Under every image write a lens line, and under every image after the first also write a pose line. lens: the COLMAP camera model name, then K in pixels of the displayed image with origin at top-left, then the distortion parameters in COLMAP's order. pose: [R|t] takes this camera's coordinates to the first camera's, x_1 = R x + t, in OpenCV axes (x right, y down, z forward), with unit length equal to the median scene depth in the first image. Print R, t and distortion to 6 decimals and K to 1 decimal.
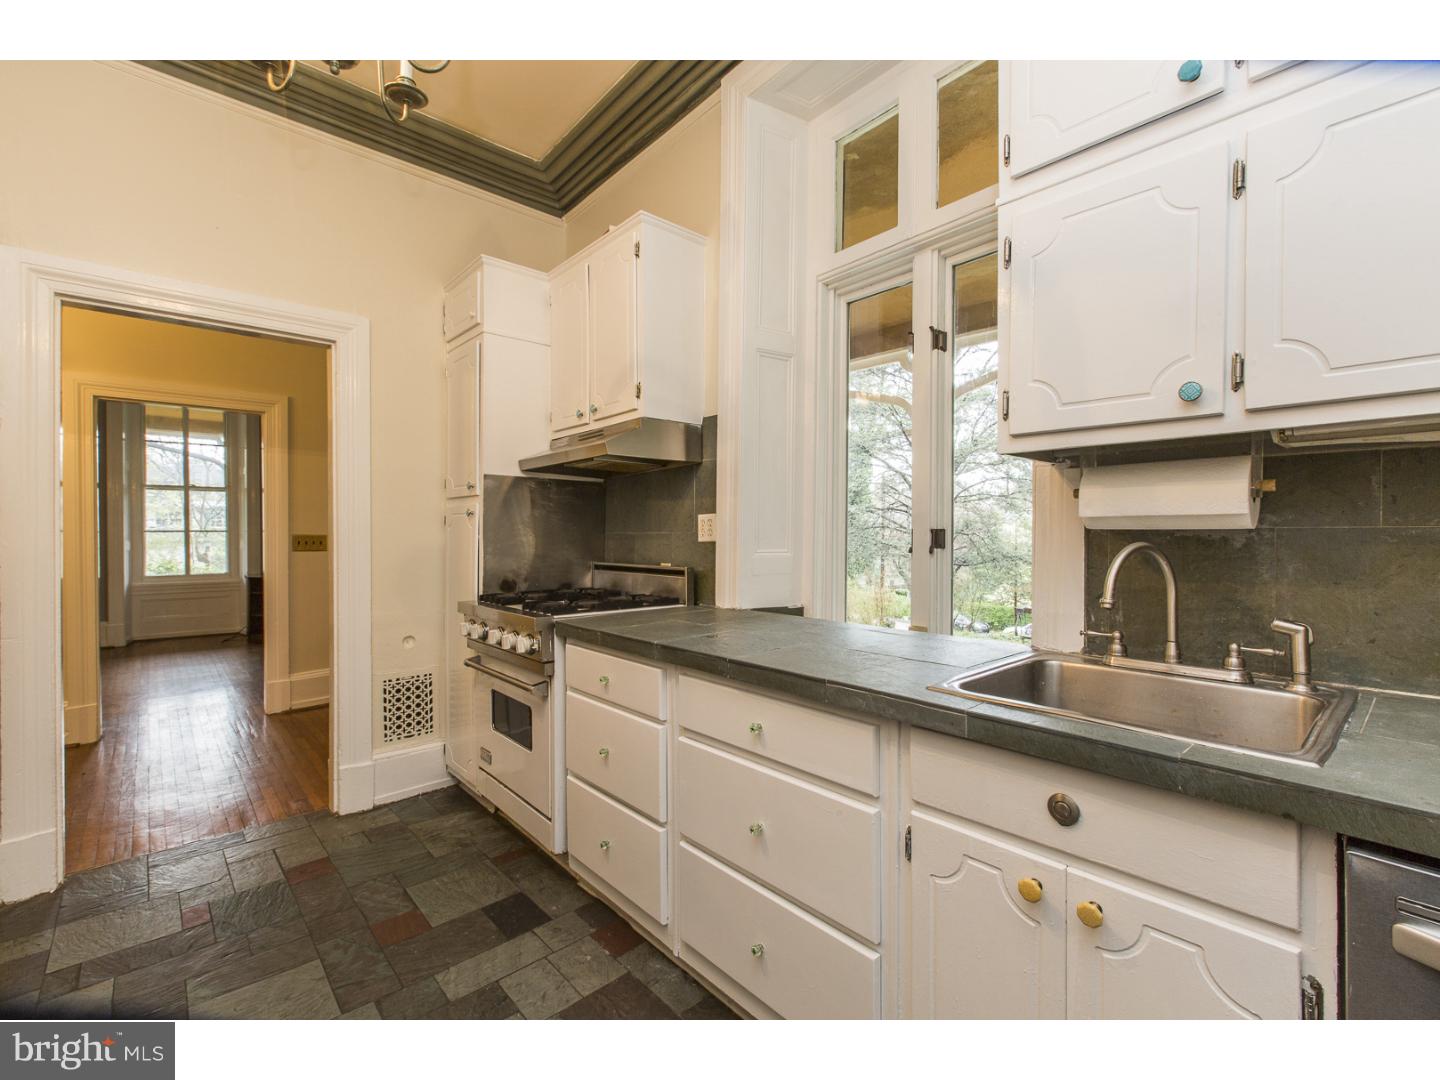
lens RADIAL K [[640.2, 0, 715.7], [0, 640.2, 536.1], [0, 0, 1]] dist [0.001674, 0.000358]
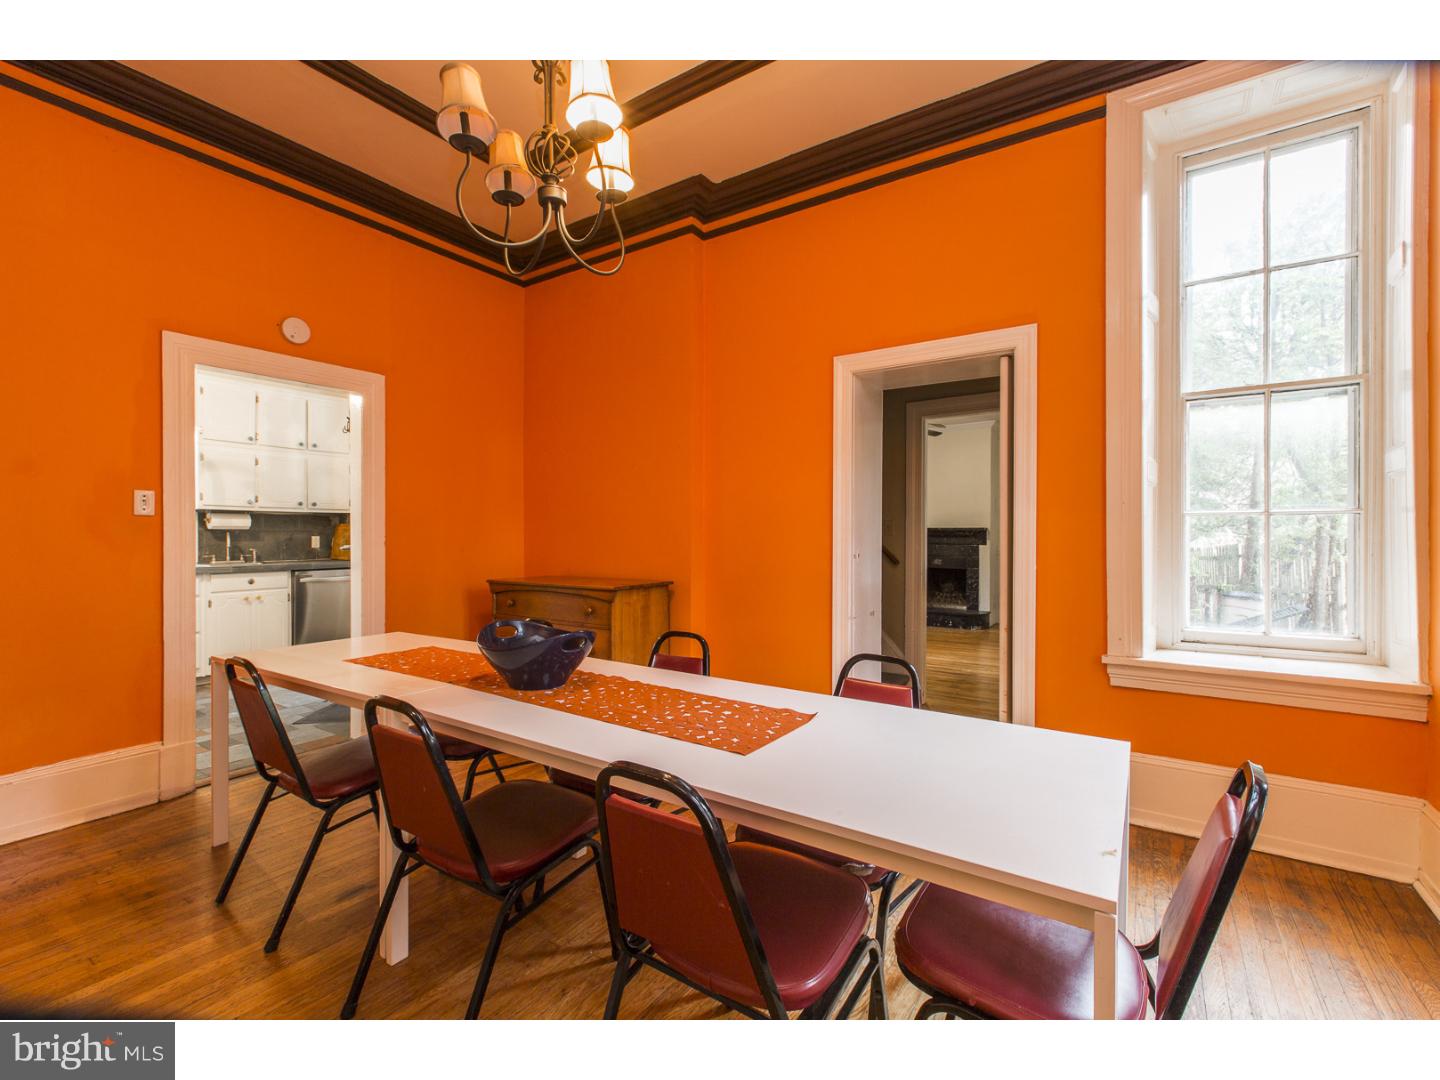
lens RADIAL K [[640.2, 0, 727.1], [0, 640.2, 534.6], [0, 0, 1]] dist [0.001674, 0.000358]
pose [[-0.245887, -0.001665, 0.969297, -2.428517], [0.004821, 0.999984, 0.002941, 0.016110], [-0.969287, 0.005396, -0.245875, -0.666219]]
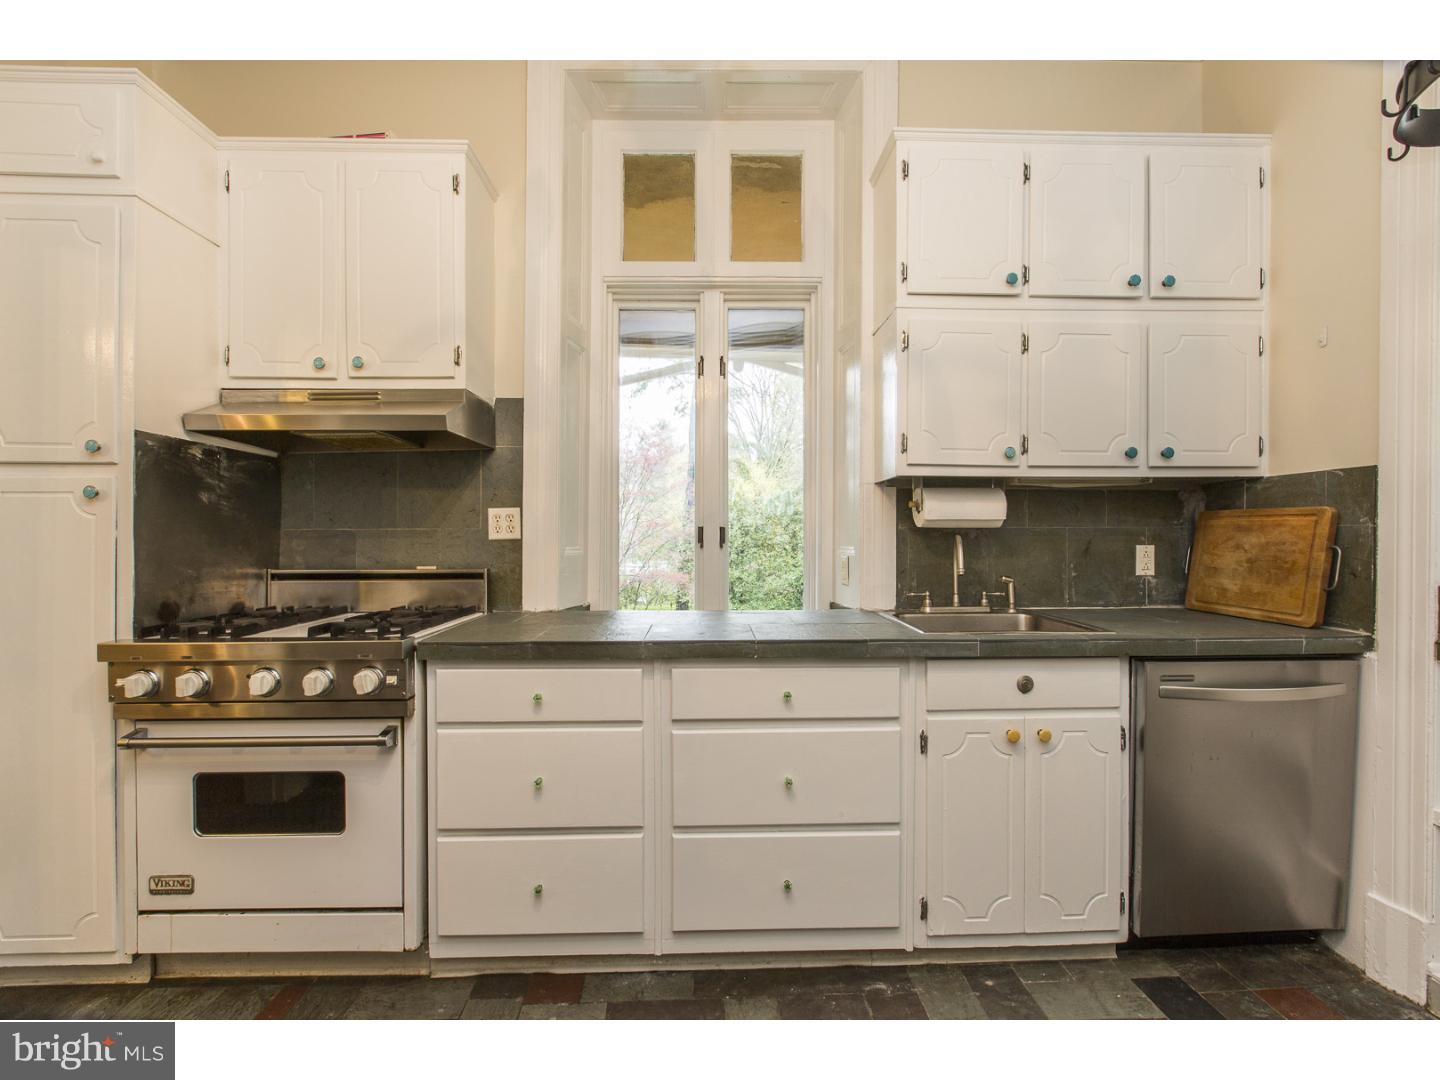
lens RADIAL K [[680.1, 0, 723.1], [0, 680.1, 536.4], [0, 0, 1]] dist [-0.001312, 0.000508]
pose [[0.633726, -0.000794, 0.773557, -0.620139], [0.002318, 0.999997, -0.000872, 0.007112], [-0.773554, 0.002346, 0.633726, 0.194492]]
